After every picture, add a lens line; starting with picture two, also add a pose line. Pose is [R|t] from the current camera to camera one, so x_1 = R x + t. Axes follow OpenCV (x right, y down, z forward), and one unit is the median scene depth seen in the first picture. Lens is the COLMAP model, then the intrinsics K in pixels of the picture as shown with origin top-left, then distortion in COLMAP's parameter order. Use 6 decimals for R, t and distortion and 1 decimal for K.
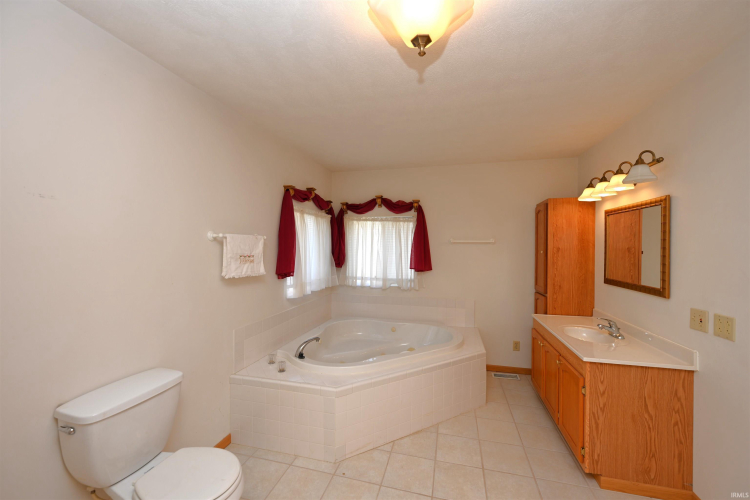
lens RADIAL K [[301.2, 0, 375.0], [0, 301.2, 250.0], [0, 0, 1]] dist [-0.002309, 0.000167]
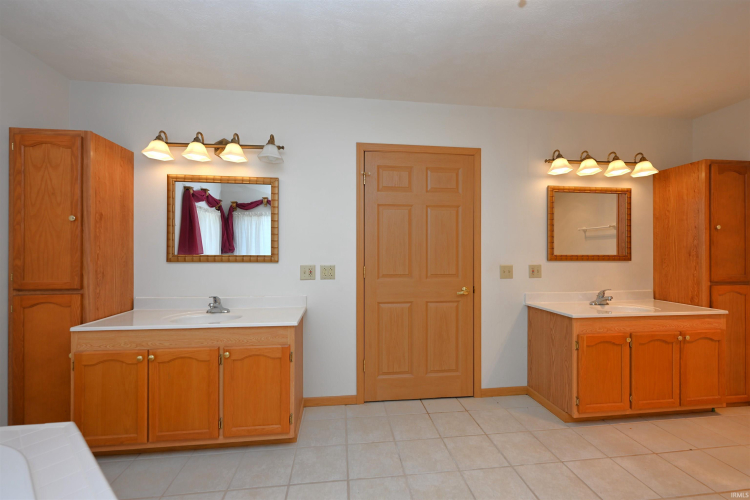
lens RADIAL K [[305.8, 0, 377.5], [0, 305.8, 252.7], [0, 0, 1]] dist [-0.002519, -0.000157]
pose [[-0.377671, 0.000925, 0.925939, -0.214530], [0.005520, 0.999984, 0.001252, 0.078173], [-0.925923, 0.005584, -0.377670, 0.697750]]
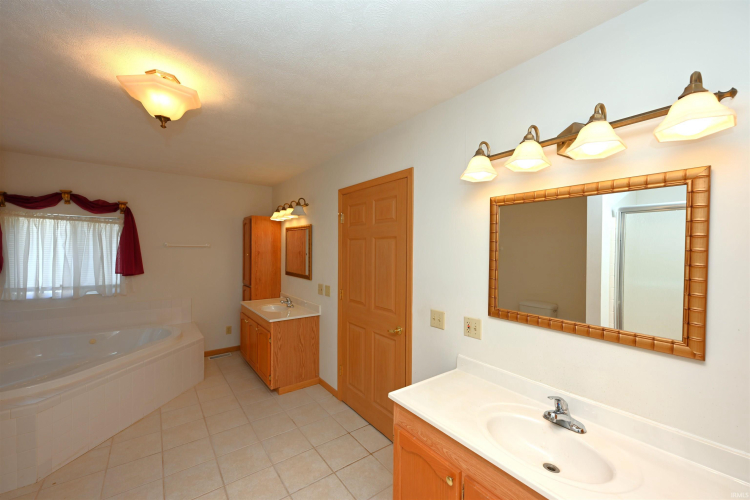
lens RADIAL K [[301.2, 0, 375.0], [0, 301.2, 250.0], [0, 0, 1]] dist [-0.002309, 0.000167]
pose [[0.627186, -0.003808, 0.778860, -0.142004], [0.000087, 0.999988, 0.004819, -0.021278], [-0.778870, -0.002954, 0.627179, -0.300881]]
